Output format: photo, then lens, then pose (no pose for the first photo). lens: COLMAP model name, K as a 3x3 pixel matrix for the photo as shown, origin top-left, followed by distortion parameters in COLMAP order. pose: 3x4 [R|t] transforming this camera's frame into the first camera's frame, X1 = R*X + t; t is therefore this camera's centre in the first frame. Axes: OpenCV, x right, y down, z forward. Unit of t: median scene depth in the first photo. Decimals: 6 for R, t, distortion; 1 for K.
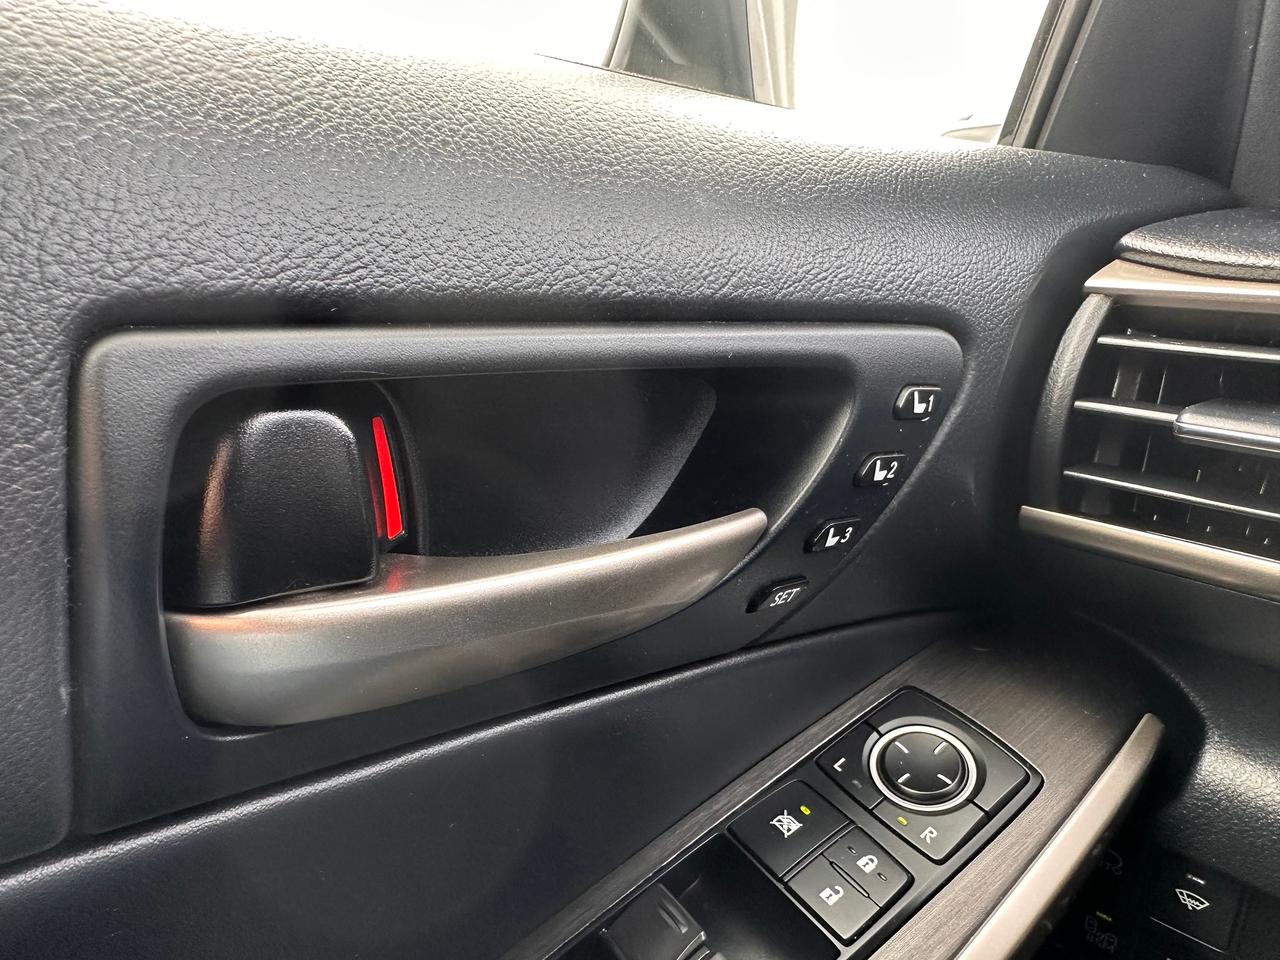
lens RADIAL K [[880.7, 0, 630.7], [0, 880.7, 479.0], [0, 0, 1]] dist [0.001772, -0.000697]
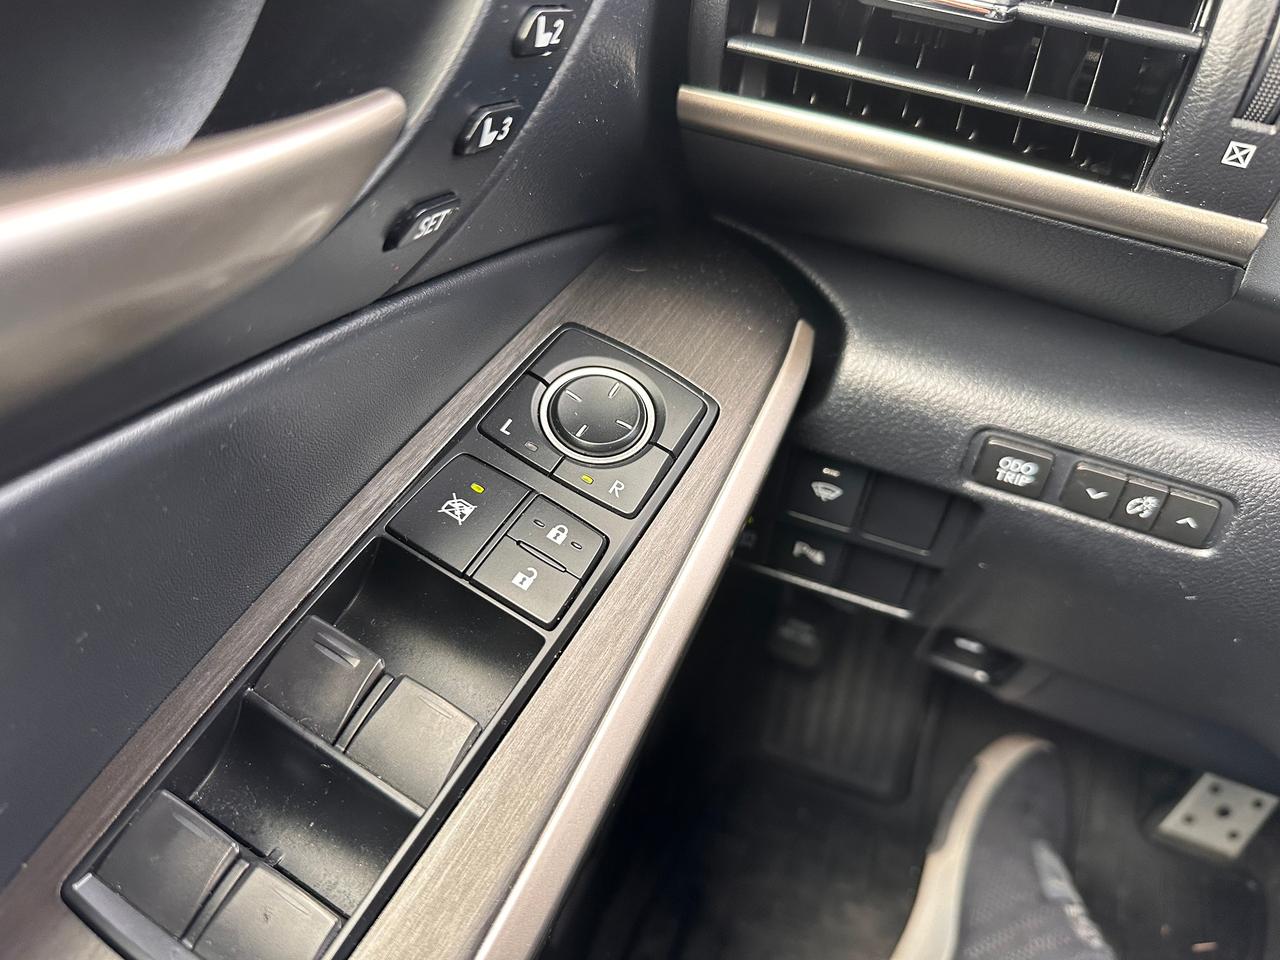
lens RADIAL K [[959.9, 0, 640.0], [0, 959.9, 480.0], [0, 0, 1]] dist [0.153508, -0.531481]
pose [[0.897839, -0.183284, 0.400366, -0.025223], [0.015677, 0.921980, 0.386920, 0.022270], [-0.440045, -0.341115, 0.830663, 0.188651]]
